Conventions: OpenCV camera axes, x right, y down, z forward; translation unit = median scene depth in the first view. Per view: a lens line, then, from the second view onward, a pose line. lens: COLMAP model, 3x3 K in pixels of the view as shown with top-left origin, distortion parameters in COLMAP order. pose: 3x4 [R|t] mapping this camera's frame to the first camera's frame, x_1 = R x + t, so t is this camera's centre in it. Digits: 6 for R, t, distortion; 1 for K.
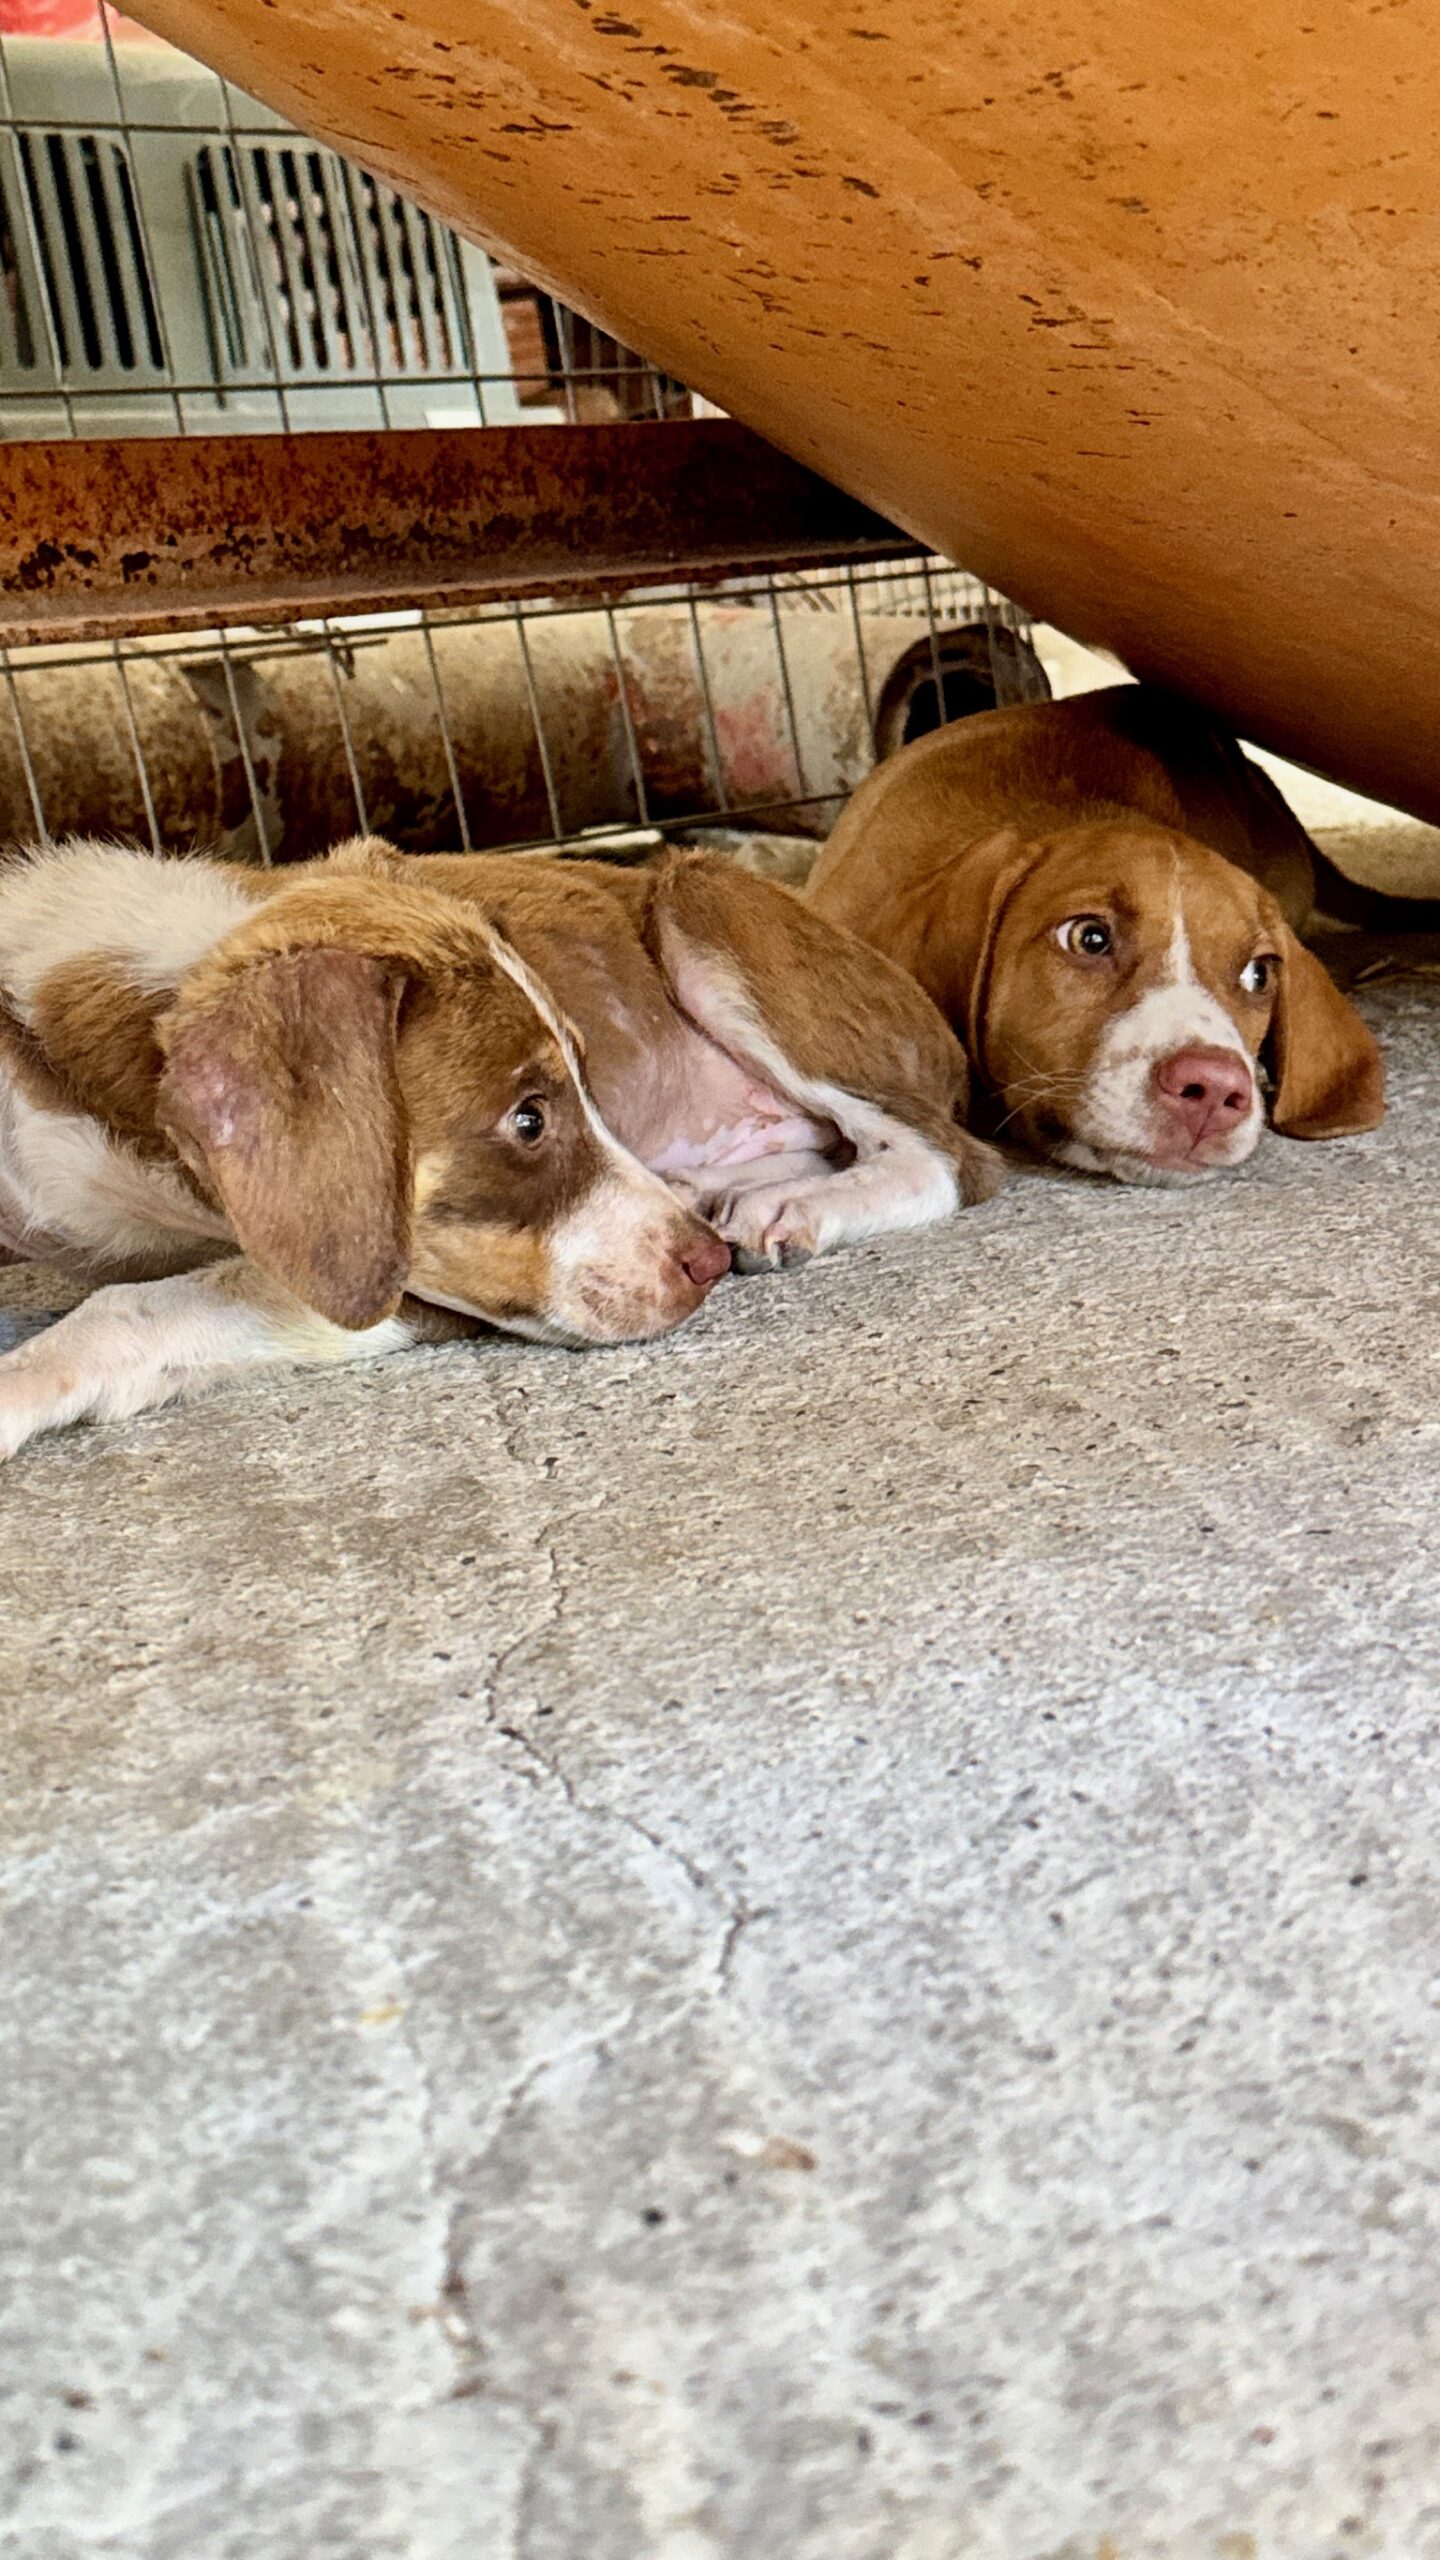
lens RADIAL K [[3208.4, 0, 718.7], [0, 3208.4, 1274.8], [0, 0, 1]] dist [0.134558, 0.000000]
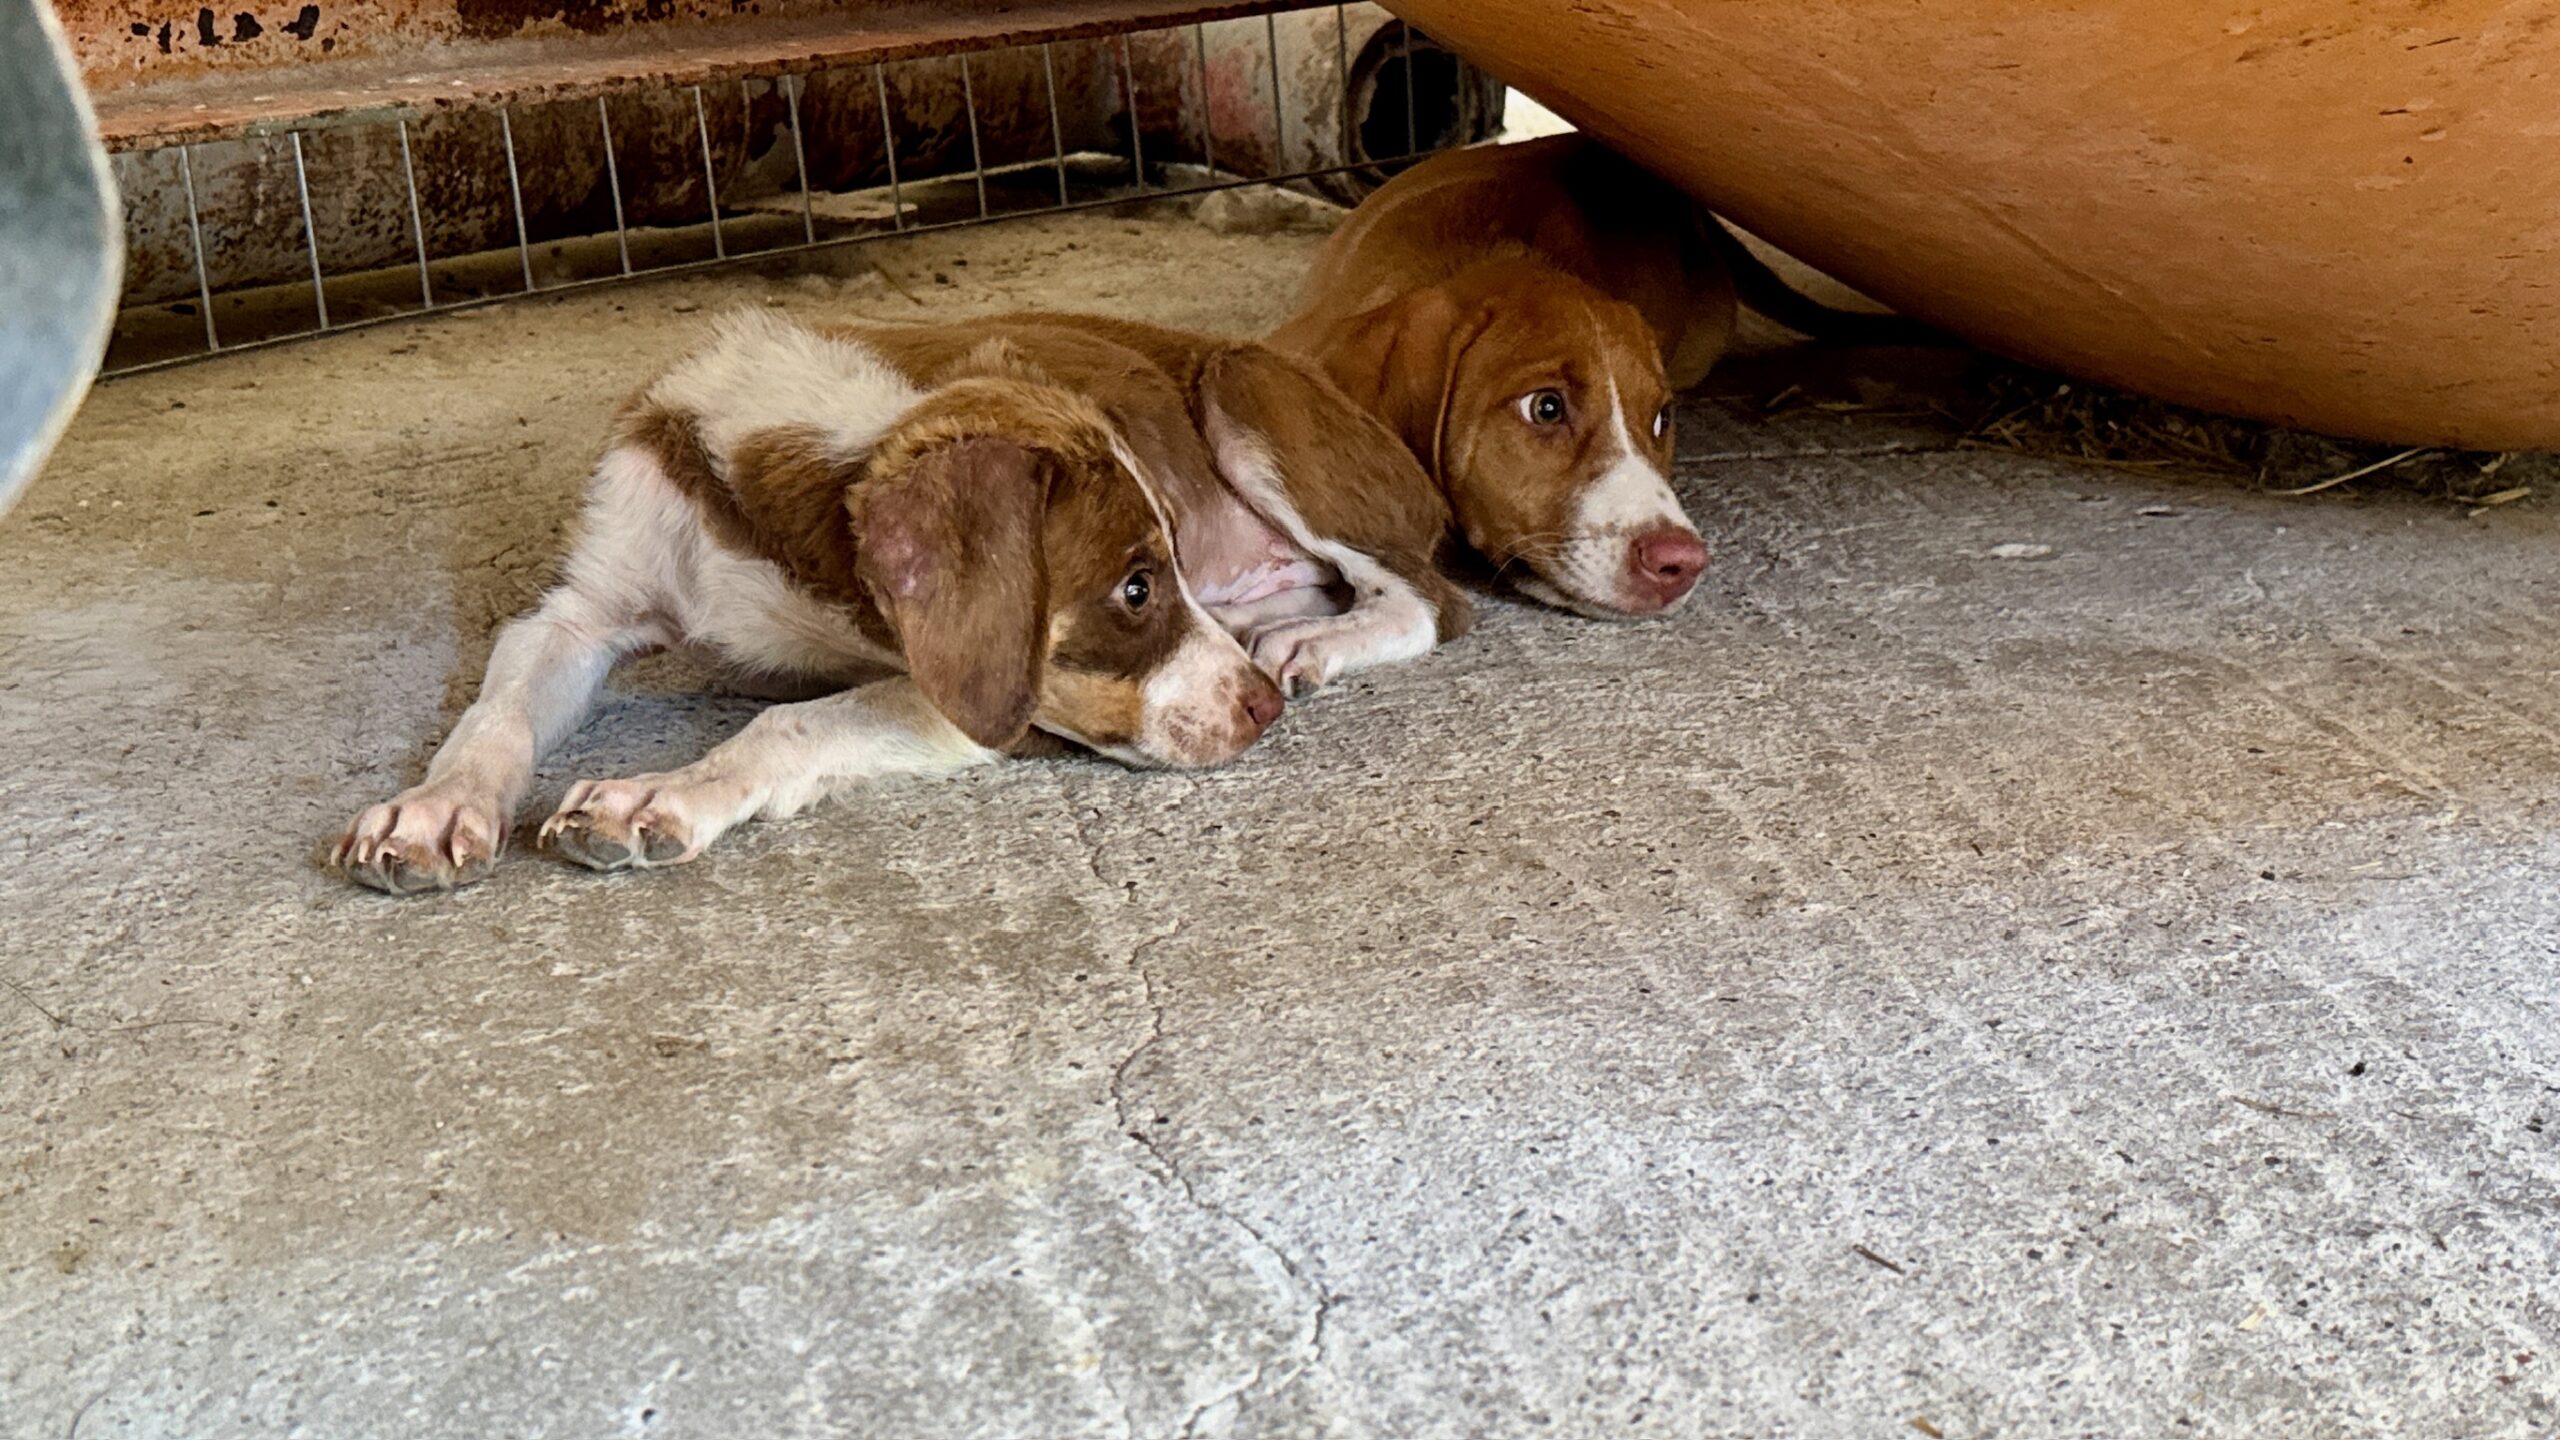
lens RADIAL K [[3208.4, 0, 1279.8], [0, 3208.4, 724.4], [0, 0, 1]] dist [0.134558, 0.000000]
pose [[0.995603, 0.064953, 0.067489, -0.099451], [-0.070275, 0.994336, 0.079729, -0.131945], [-0.061928, -0.084121, 0.994529, -0.312641]]
